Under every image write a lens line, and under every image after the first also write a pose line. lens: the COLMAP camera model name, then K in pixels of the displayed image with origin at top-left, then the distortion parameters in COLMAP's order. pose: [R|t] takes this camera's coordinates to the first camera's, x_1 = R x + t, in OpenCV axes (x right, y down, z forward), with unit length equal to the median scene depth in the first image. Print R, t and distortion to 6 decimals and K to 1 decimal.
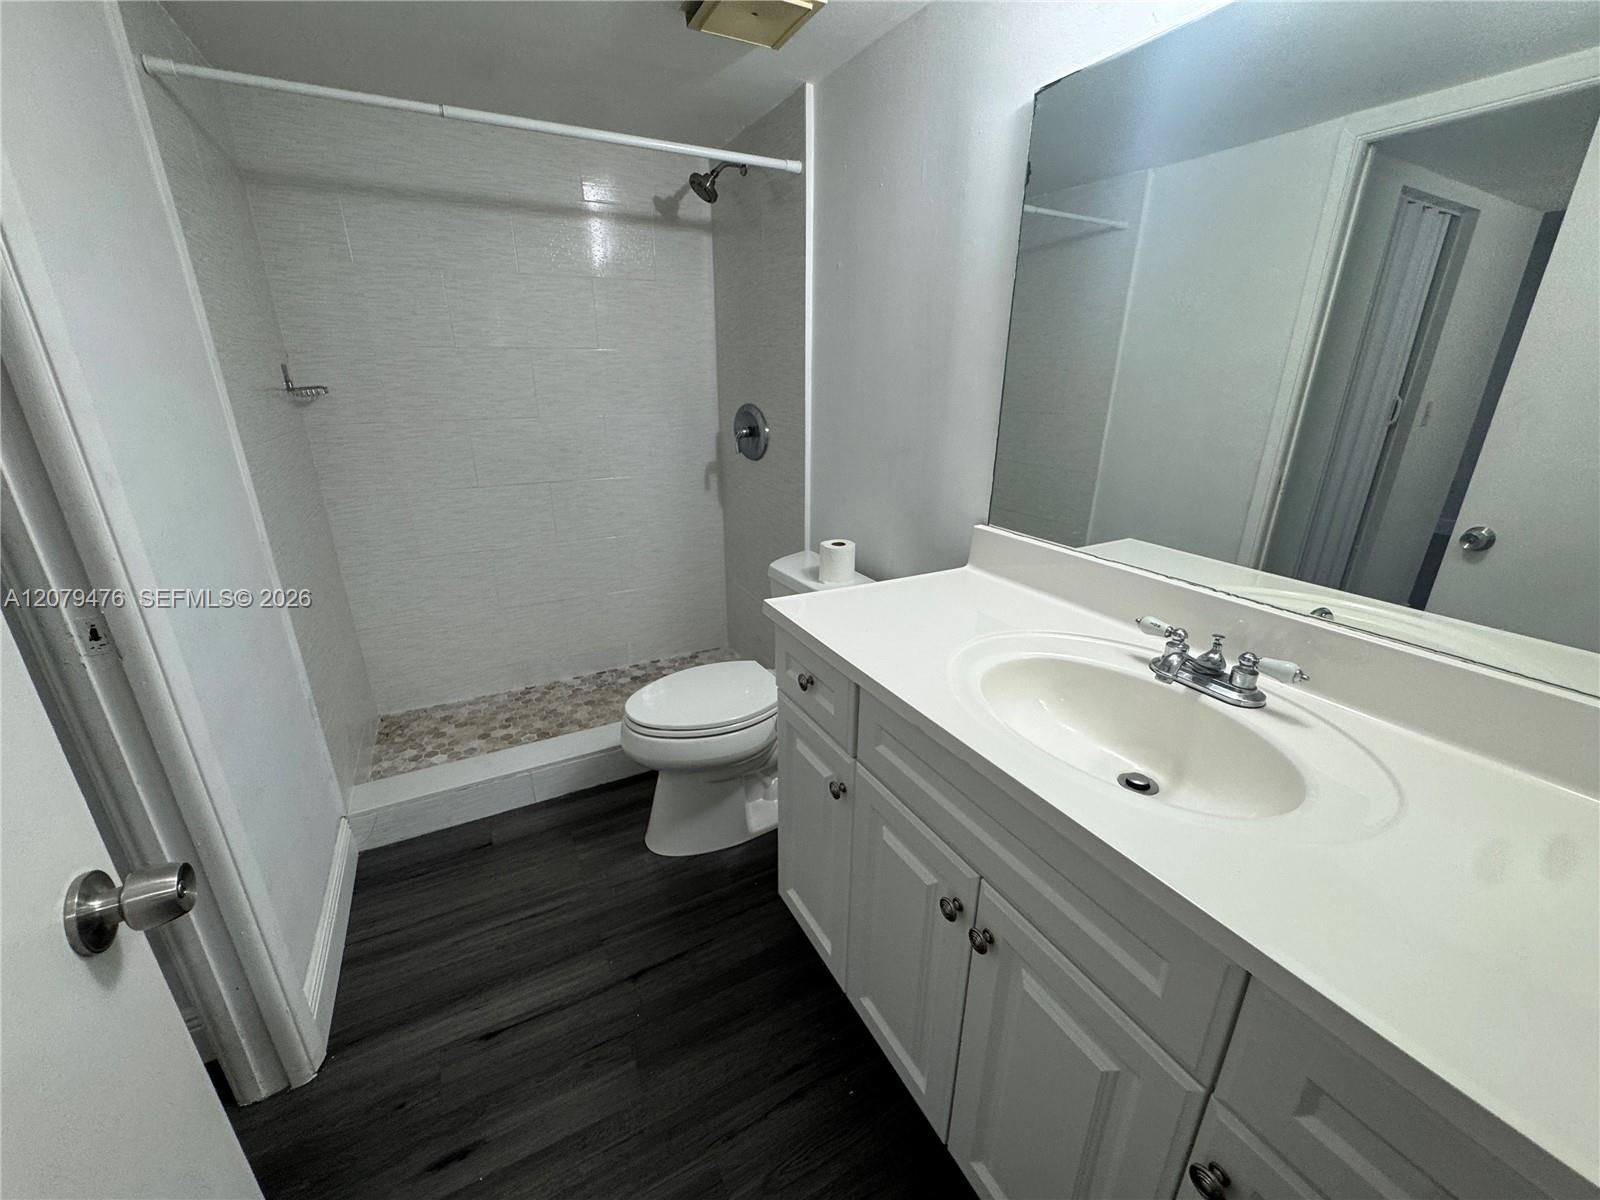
lens RADIAL K [[639.3, 0, 799.0], [0, 639.3, 601.9], [0, 0, 1]] dist [-0.002292, -0.000254]
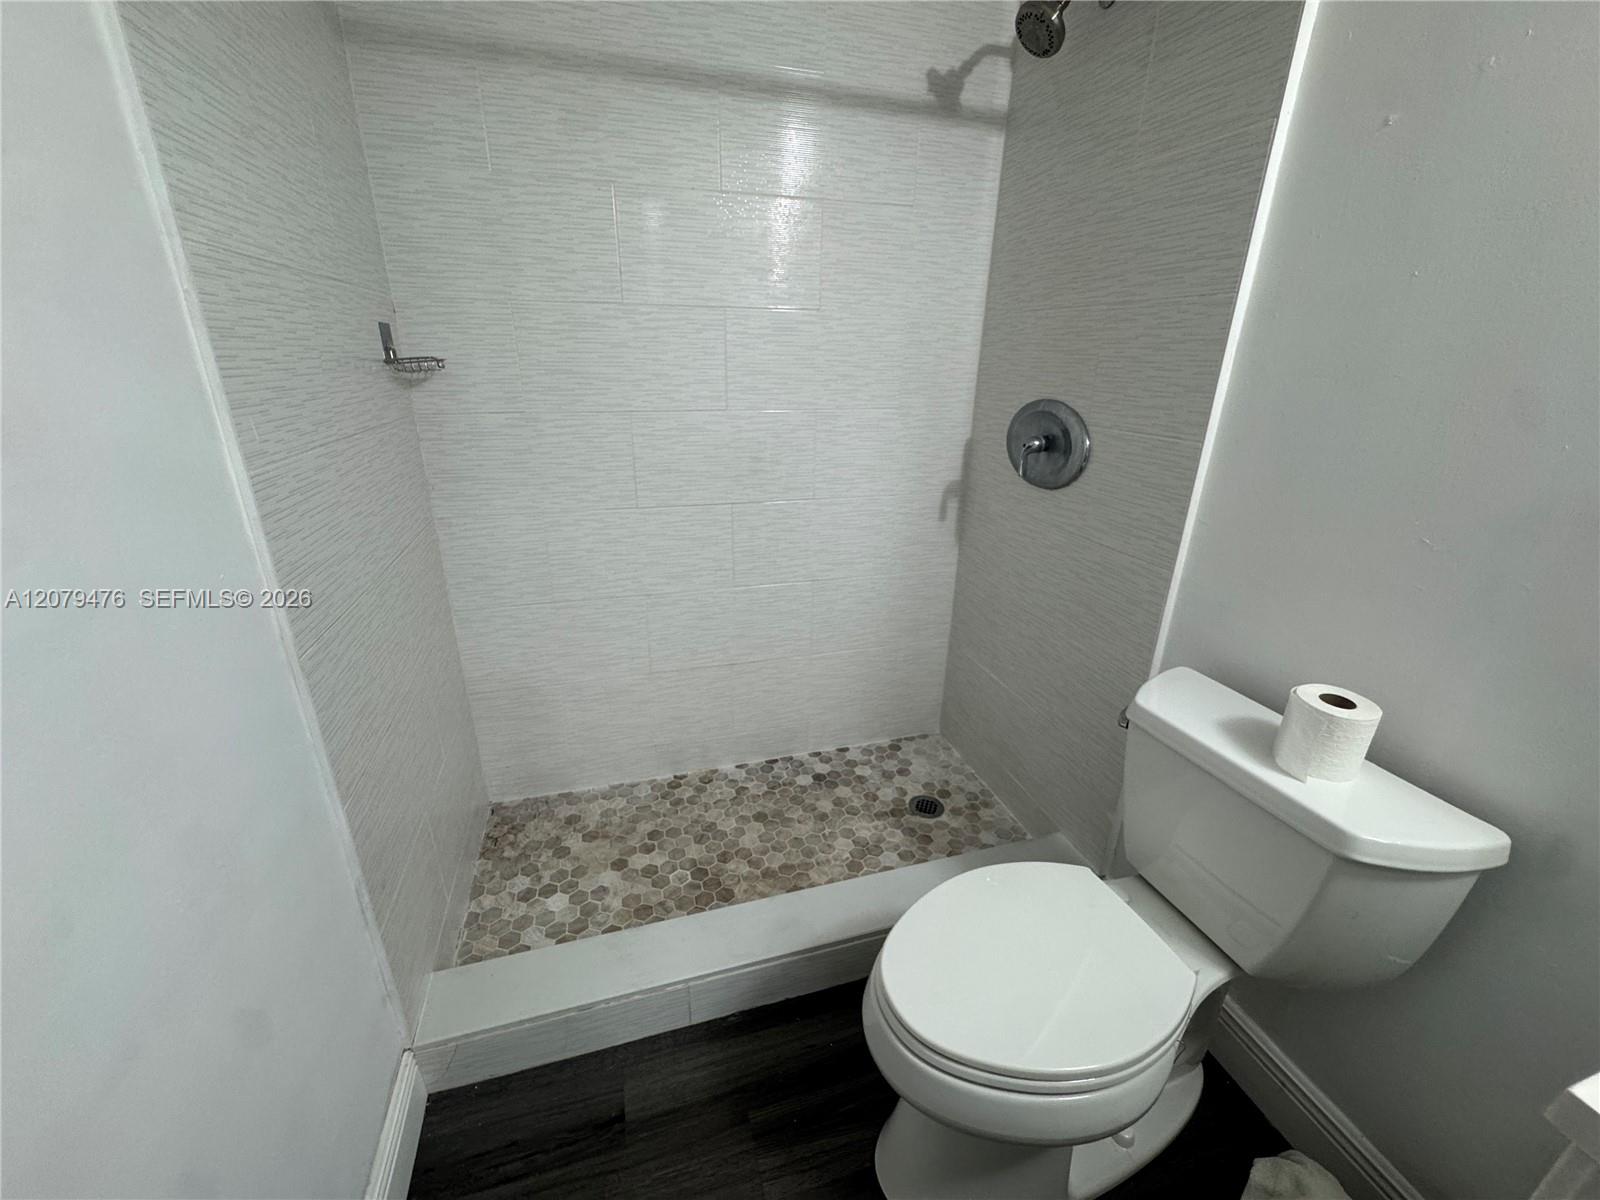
lens RADIAL K [[639.3, 0, 800.1], [0, 639.3, 602.6], [0, 0, 1]] dist [-0.002292, -0.000254]
pose [[0.980962, 0.084146, -0.175022, -0.190338], [-0.080745, 0.996383, 0.026472, -0.106191], [0.176616, -0.011835, 0.984209, 0.331501]]
